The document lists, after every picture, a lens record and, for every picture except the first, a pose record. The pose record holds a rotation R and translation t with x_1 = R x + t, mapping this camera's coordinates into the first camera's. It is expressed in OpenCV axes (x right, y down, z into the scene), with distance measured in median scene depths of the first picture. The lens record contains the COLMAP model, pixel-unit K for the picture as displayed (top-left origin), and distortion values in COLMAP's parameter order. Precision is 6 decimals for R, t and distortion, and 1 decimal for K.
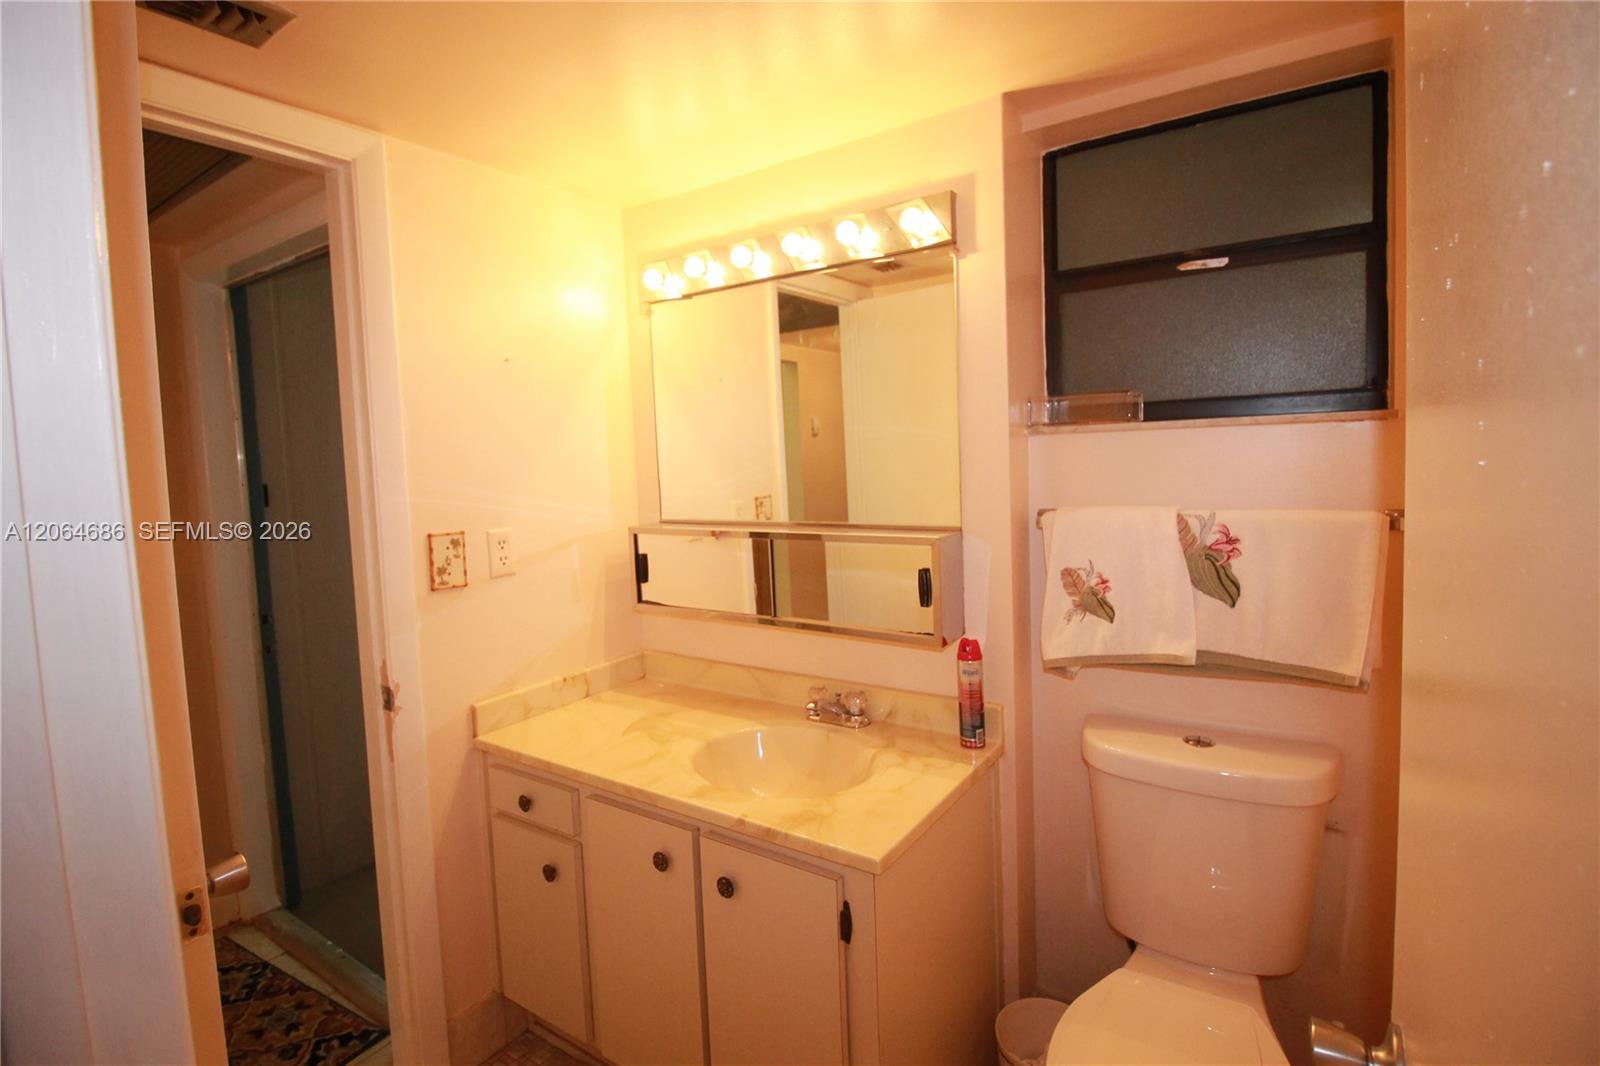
lens RADIAL K [[758.6, 0, 801.2], [0, 758.6, 523.8], [0, 0, 1]] dist [-0.006567, -0.000507]
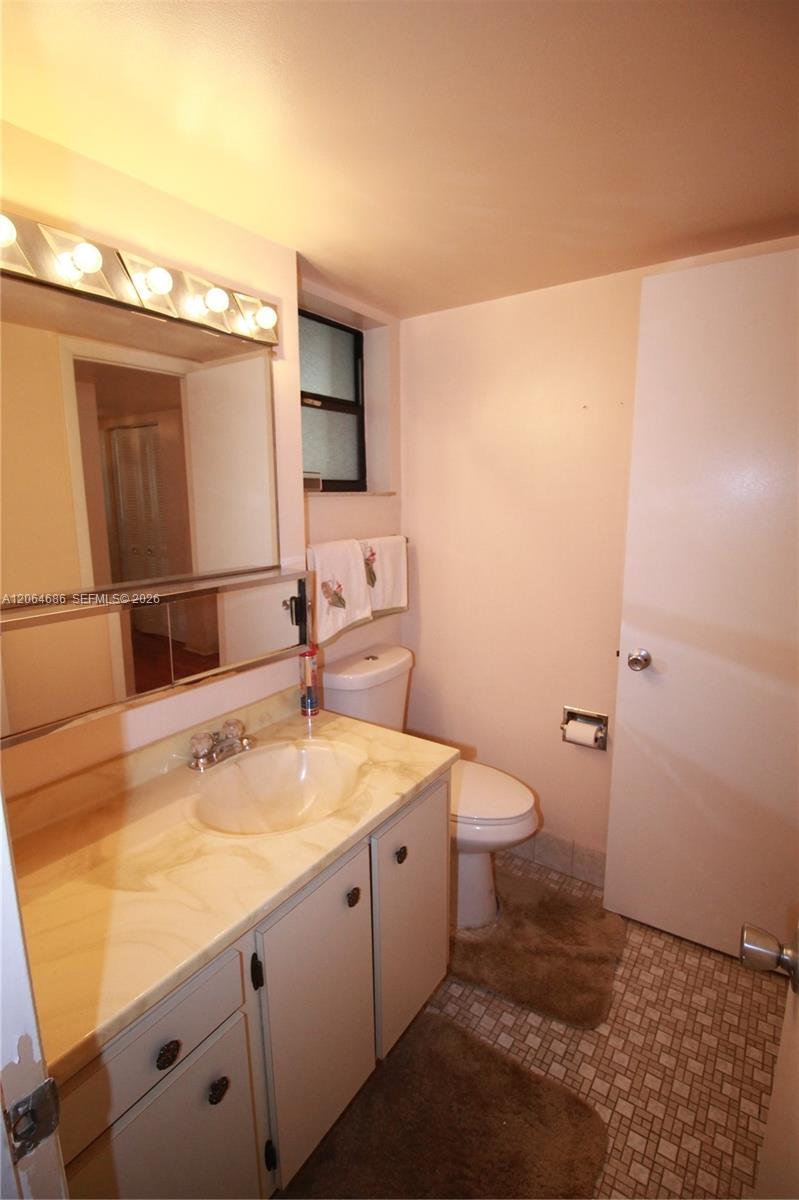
lens RADIAL K [[569.0, 0, 401.0], [0, 569.0, 602.1], [0, 0, 1]] dist [-0.006567, -0.000507]
pose [[-0.004529, -0.149644, 0.988730, -0.862481], [0.094777, 0.984225, 0.149396, -0.064998], [-0.995488, 0.094386, 0.009726, 0.849903]]
